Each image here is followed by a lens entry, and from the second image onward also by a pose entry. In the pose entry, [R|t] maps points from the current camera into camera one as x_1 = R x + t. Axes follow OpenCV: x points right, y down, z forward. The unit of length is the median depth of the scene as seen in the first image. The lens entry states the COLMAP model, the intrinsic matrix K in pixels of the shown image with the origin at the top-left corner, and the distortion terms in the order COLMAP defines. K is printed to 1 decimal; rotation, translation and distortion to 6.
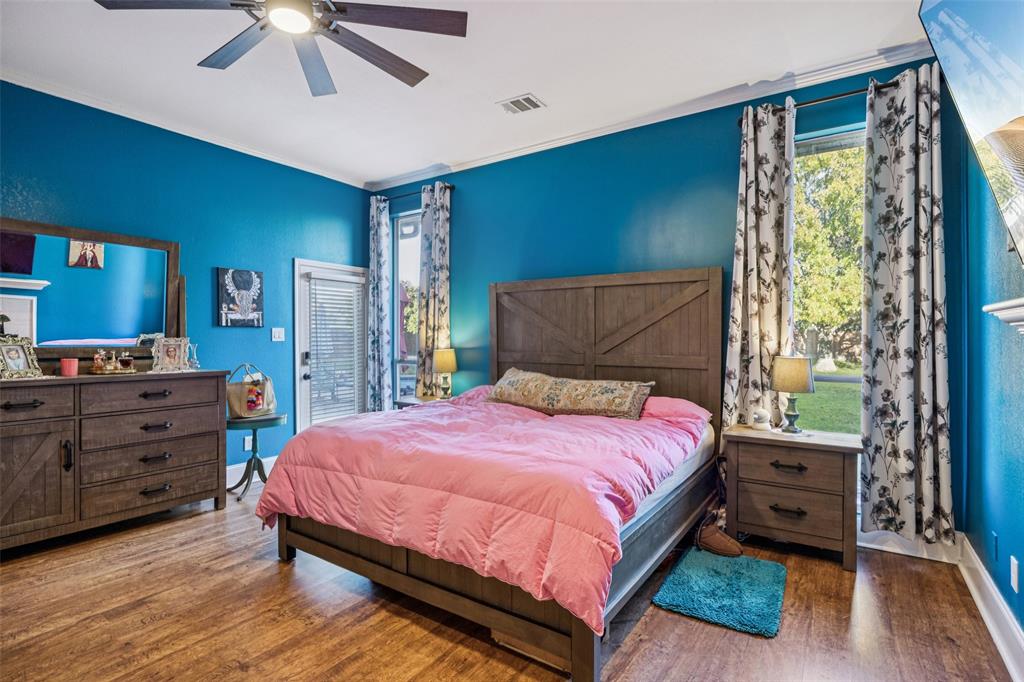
lens RADIAL K [[499.8, 0, 521.9], [0, 499.8, 346.2], [0, 0, 1]] dist [-0.006013, -0.001453]
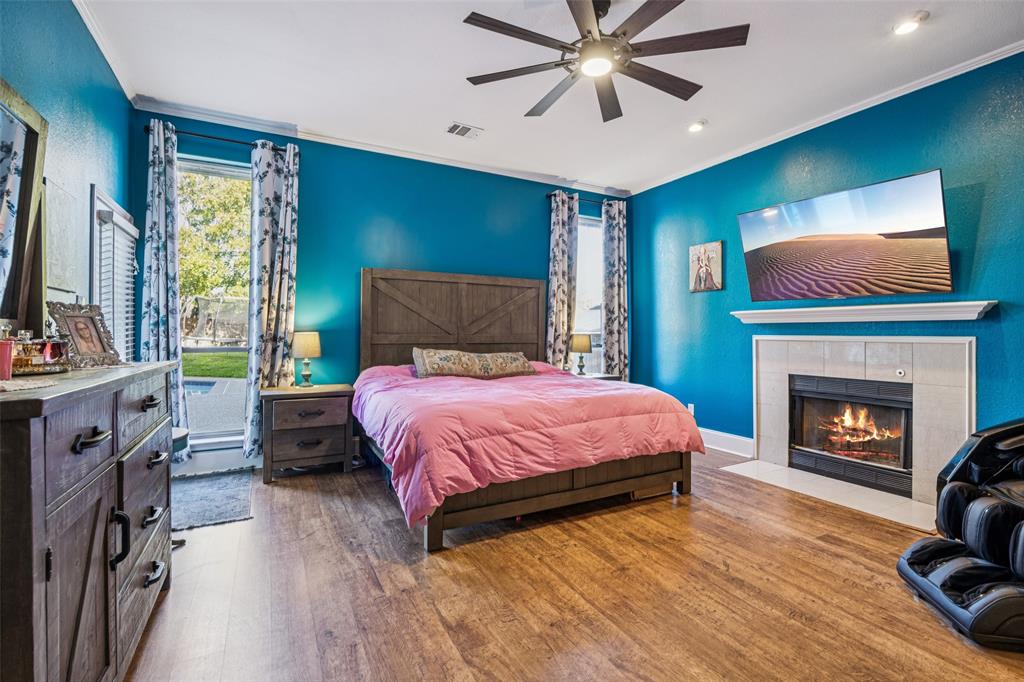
lens RADIAL K [[446.7, 0, 518.0], [0, 446.7, 333.2], [0, 0, 1]] dist [-0.004469, -0.000017]
pose [[0.475561, -0.001691, 0.879681, -1.040021], [0.009773, 0.999947, -0.003362, 0.021720], [-0.879628, 0.010196, 0.475552, 0.417601]]
